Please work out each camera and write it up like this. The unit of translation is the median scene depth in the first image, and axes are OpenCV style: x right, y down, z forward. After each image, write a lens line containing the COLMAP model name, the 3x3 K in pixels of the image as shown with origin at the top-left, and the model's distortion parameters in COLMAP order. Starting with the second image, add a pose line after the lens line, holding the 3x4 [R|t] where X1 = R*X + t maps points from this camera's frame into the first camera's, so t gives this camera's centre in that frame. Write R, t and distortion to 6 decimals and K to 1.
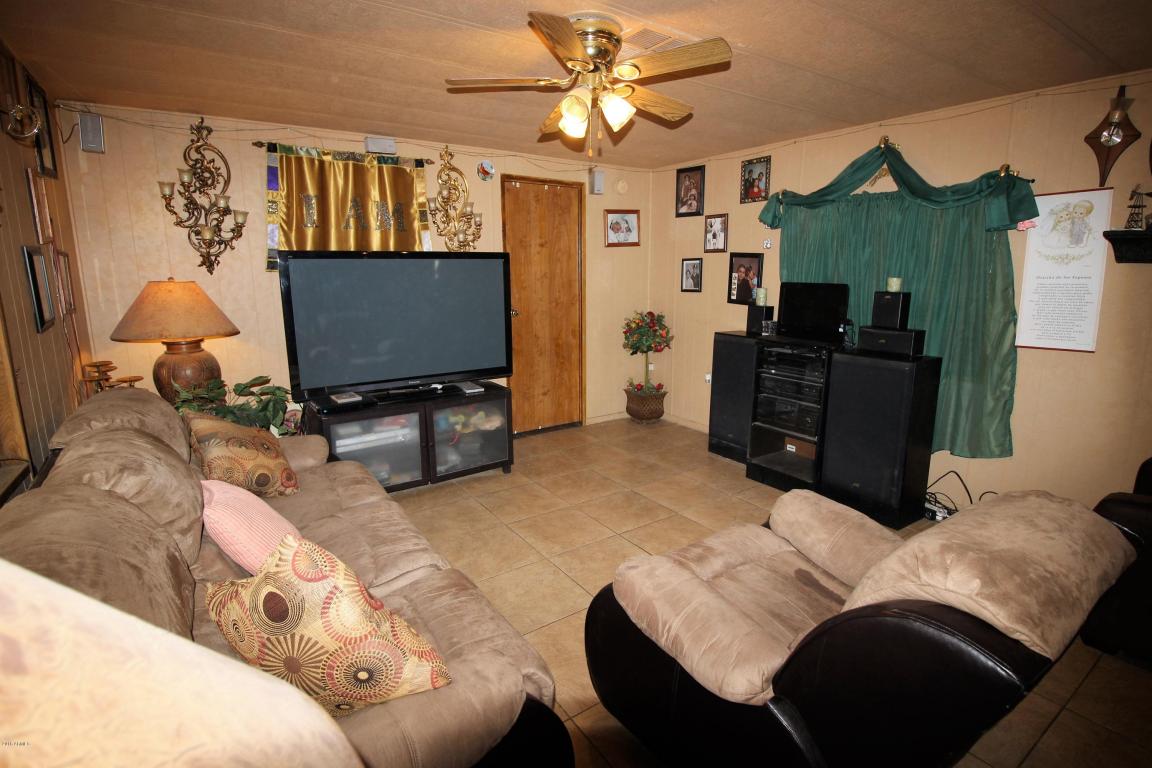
lens RADIAL K [[573.0, 0, 581.7], [0, 573.0, 370.3], [0, 0, 1]] dist [0.000990, -0.015828]
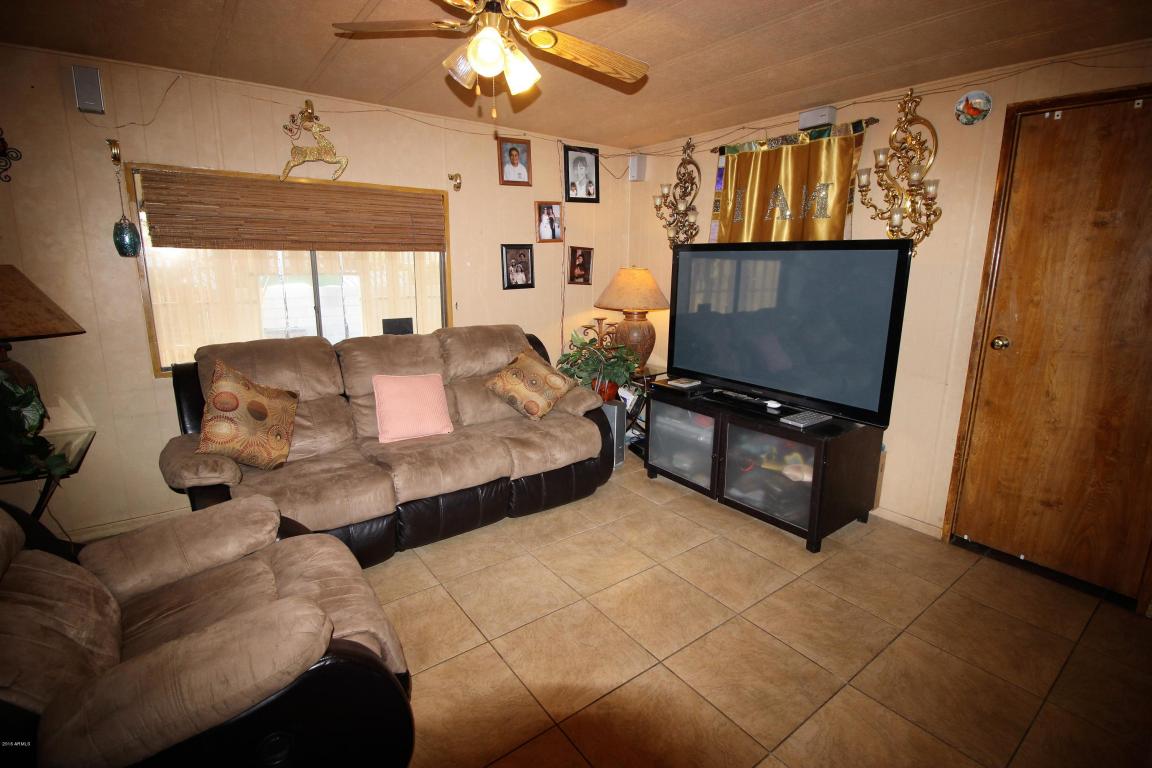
lens RADIAL K [[531.1, 0, 582.6], [0, 531.1, 370.6], [0, 0, 1]] dist [-0.000626, -0.013405]
pose [[0.036289, 0.201325, -0.978852, 0.494551], [-0.199137, 0.961310, 0.190334, -0.112943], [0.979300, 0.188018, 0.074977, 0.680255]]
